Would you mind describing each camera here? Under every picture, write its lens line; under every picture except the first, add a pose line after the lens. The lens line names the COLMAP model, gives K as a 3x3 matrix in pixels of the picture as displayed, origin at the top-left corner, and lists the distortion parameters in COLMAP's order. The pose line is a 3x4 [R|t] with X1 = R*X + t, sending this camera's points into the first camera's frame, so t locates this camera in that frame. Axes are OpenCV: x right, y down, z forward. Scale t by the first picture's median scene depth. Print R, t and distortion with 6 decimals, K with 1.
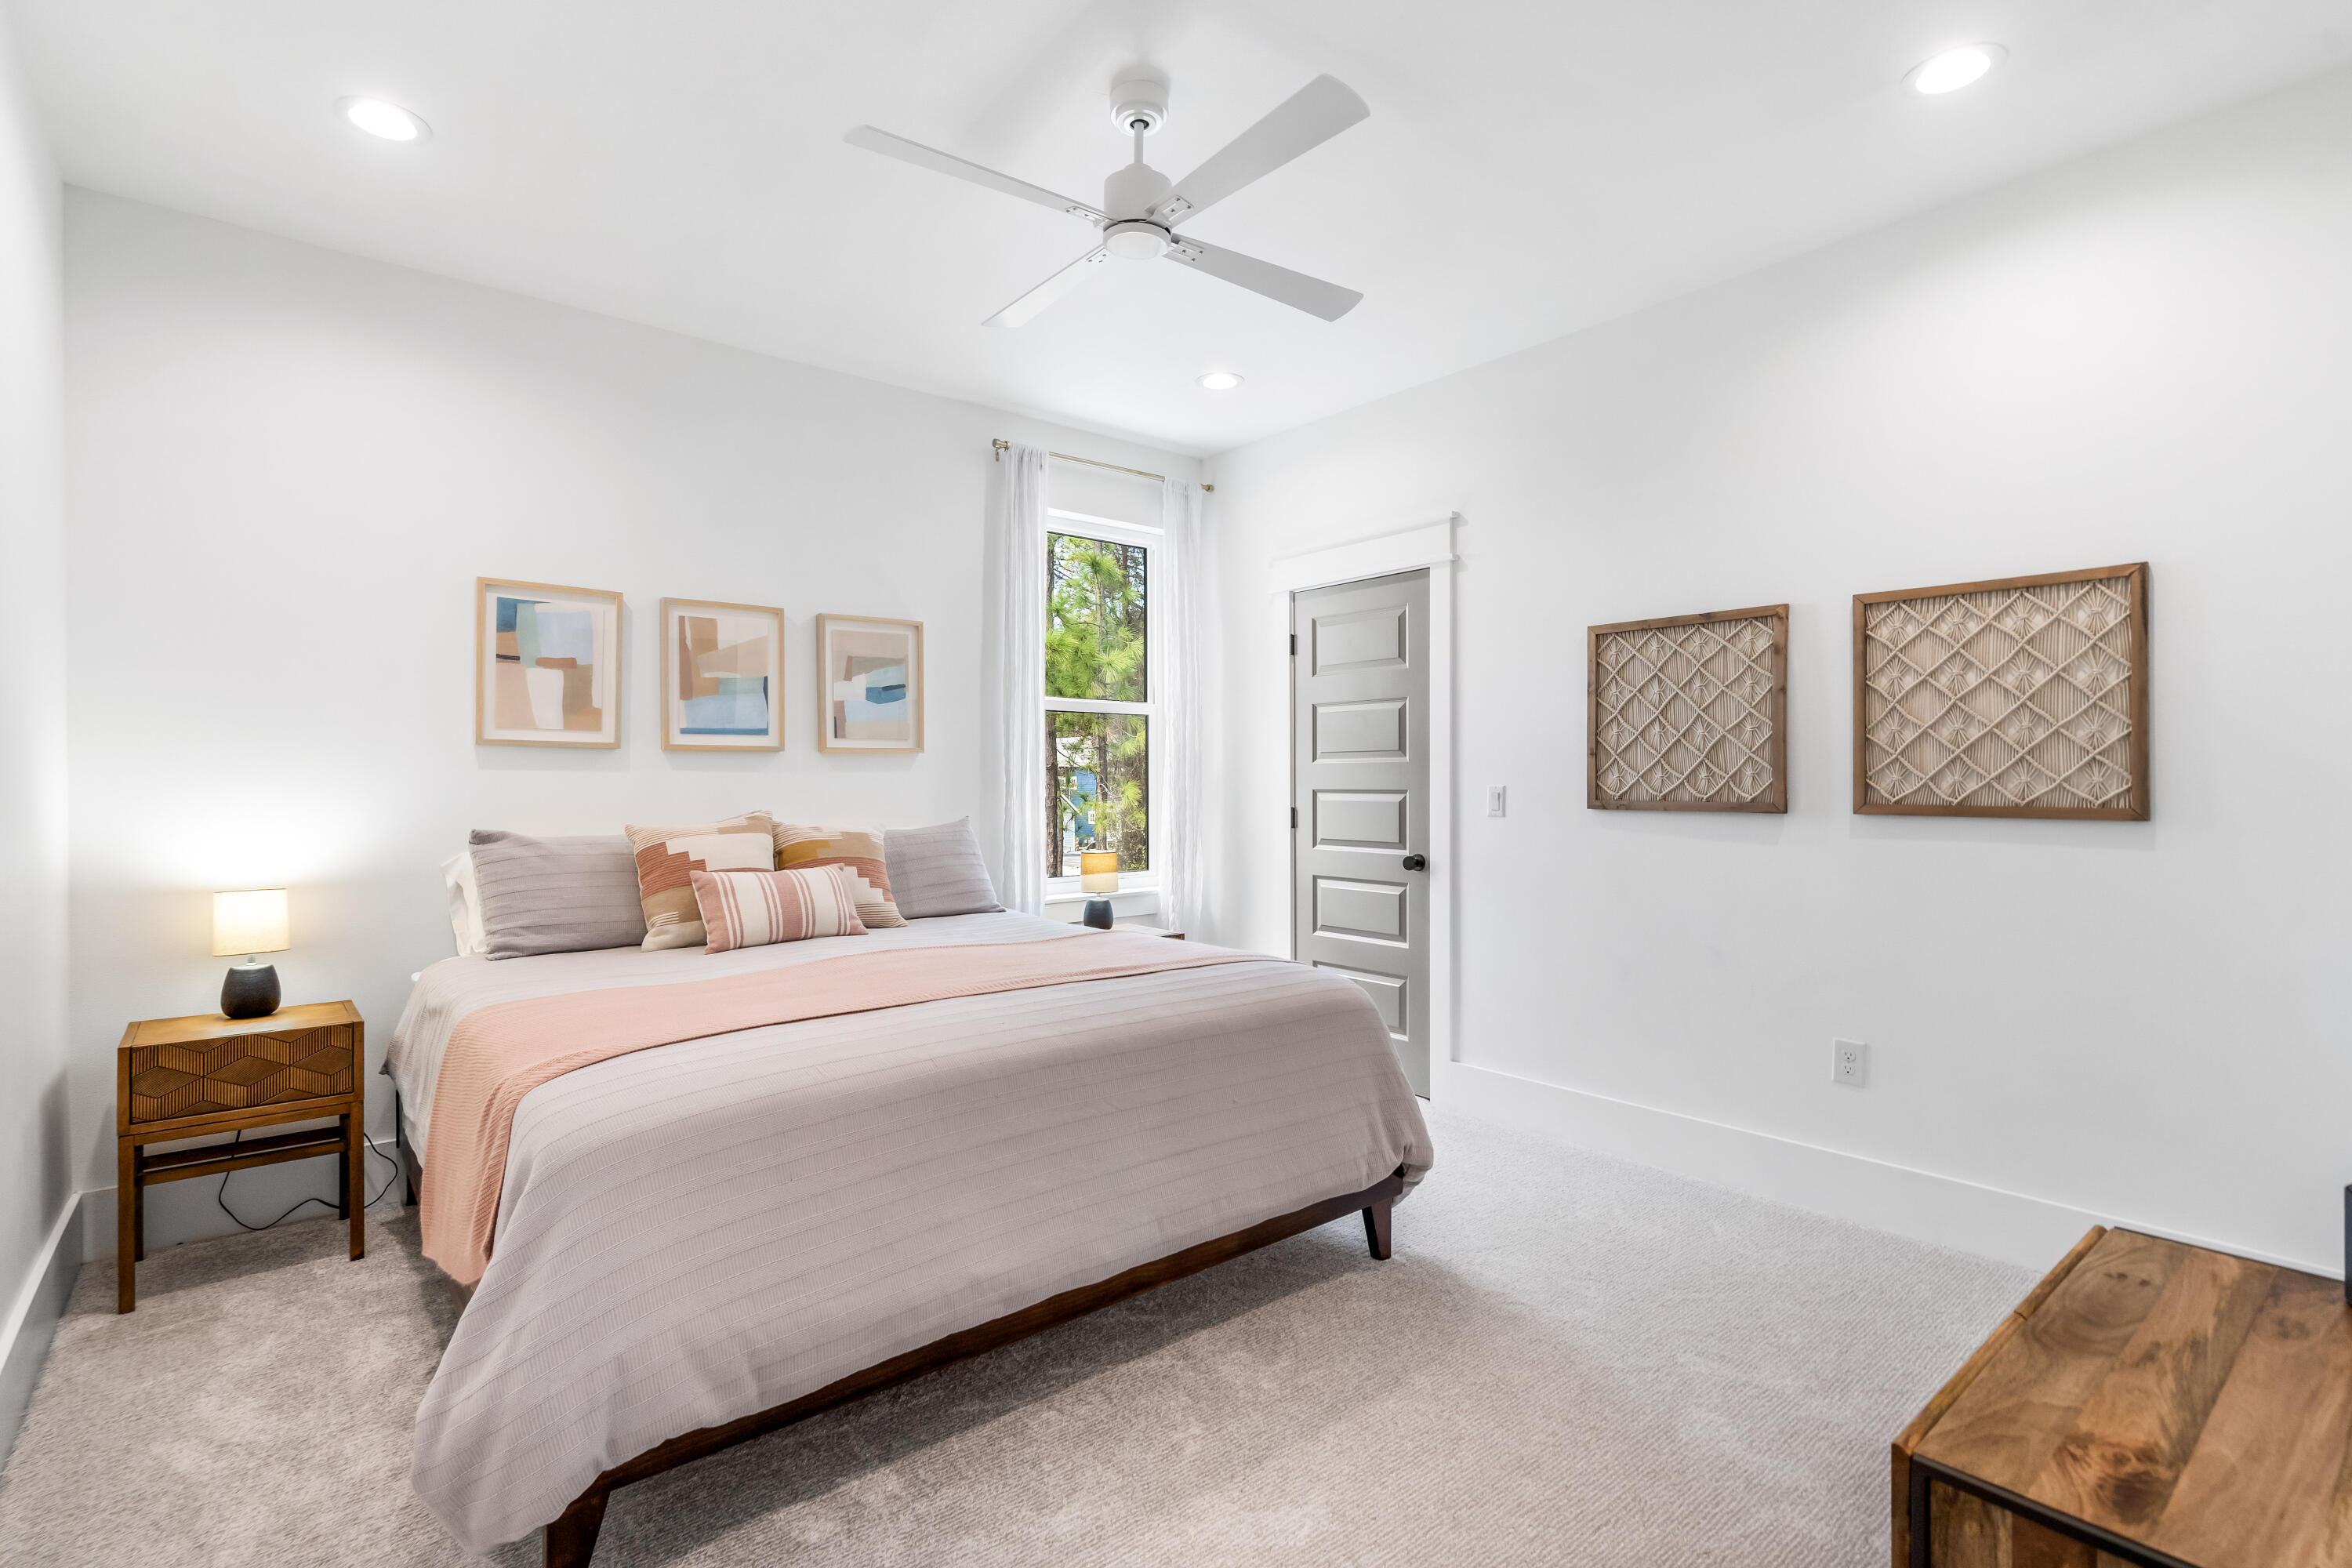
lens RADIAL K [[1141.7, 0, 1170.9], [0, 1141.7, 779.3], [0, 0, 1]] dist [0.021395, 0.003526]
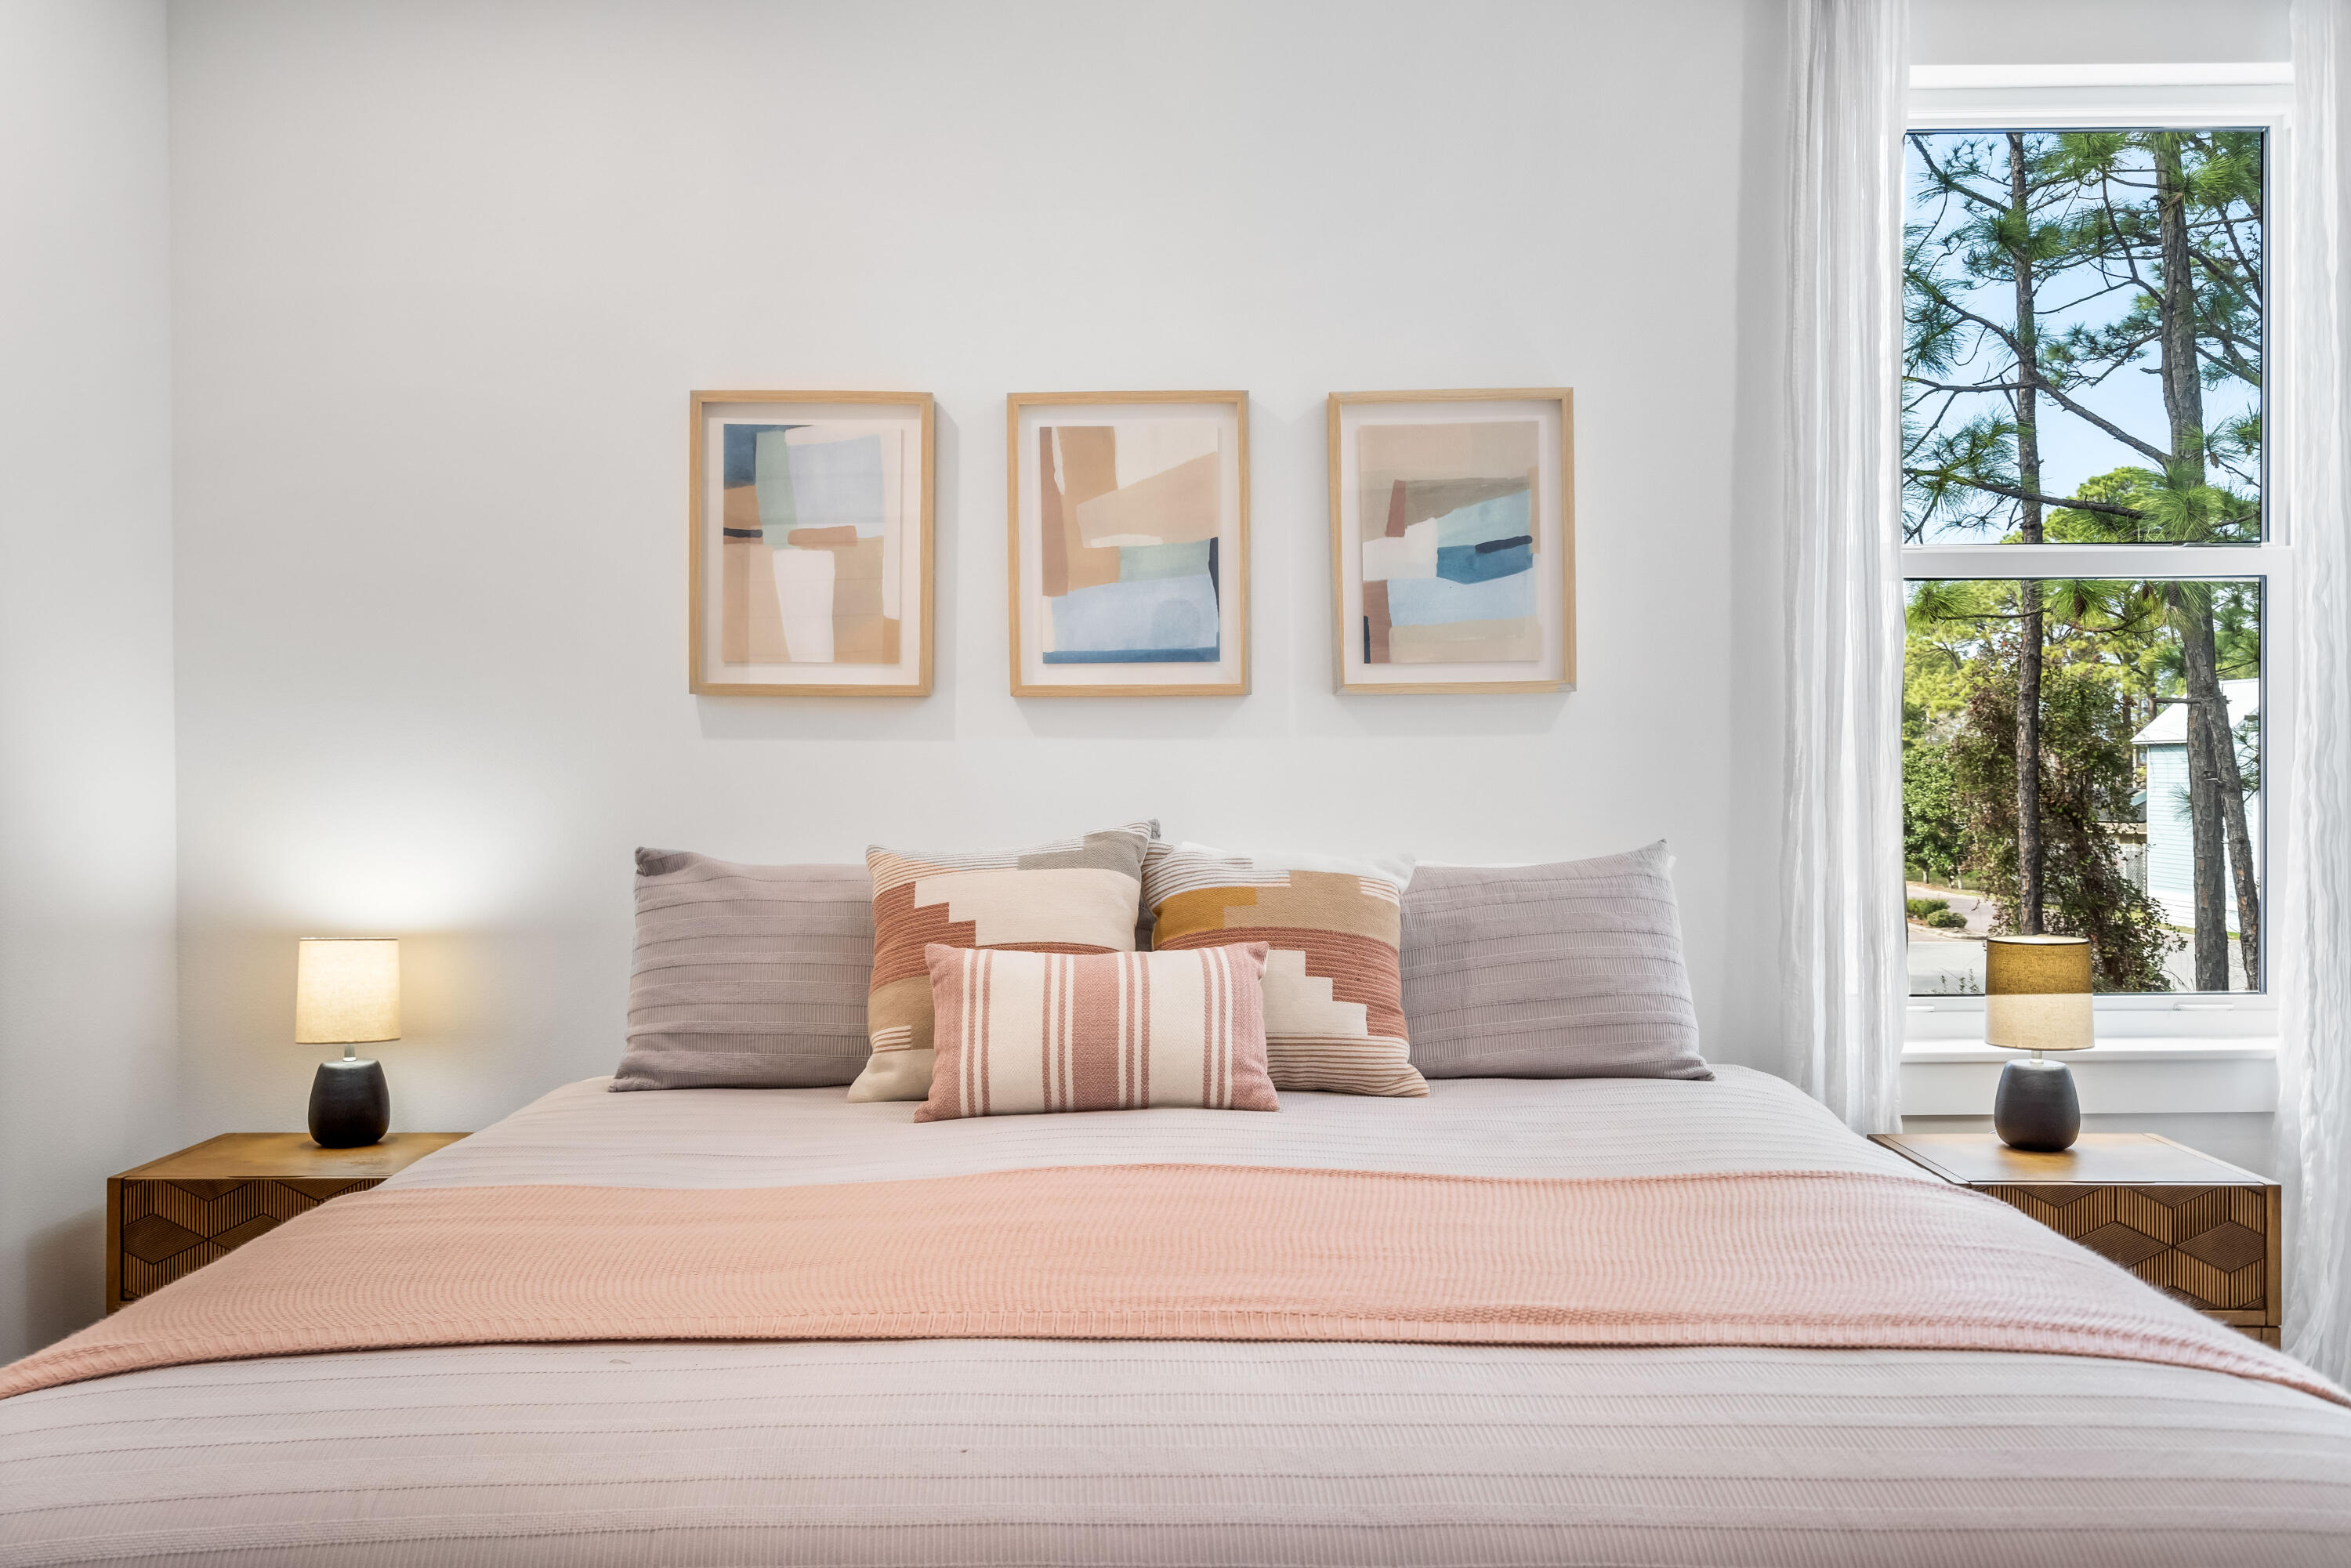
lens RADIAL K [[2044.2, 0, 1175.6], [0, 2044.2, 787.5], [0, 0, 1]] dist [0.007573, 0.001681]
pose [[0.769407, 0.005252, -0.638737, 0.193926], [0.004626, 0.999894, 0.013795, 0.002135], [0.638742, -0.013569, 0.769301, 0.366864]]
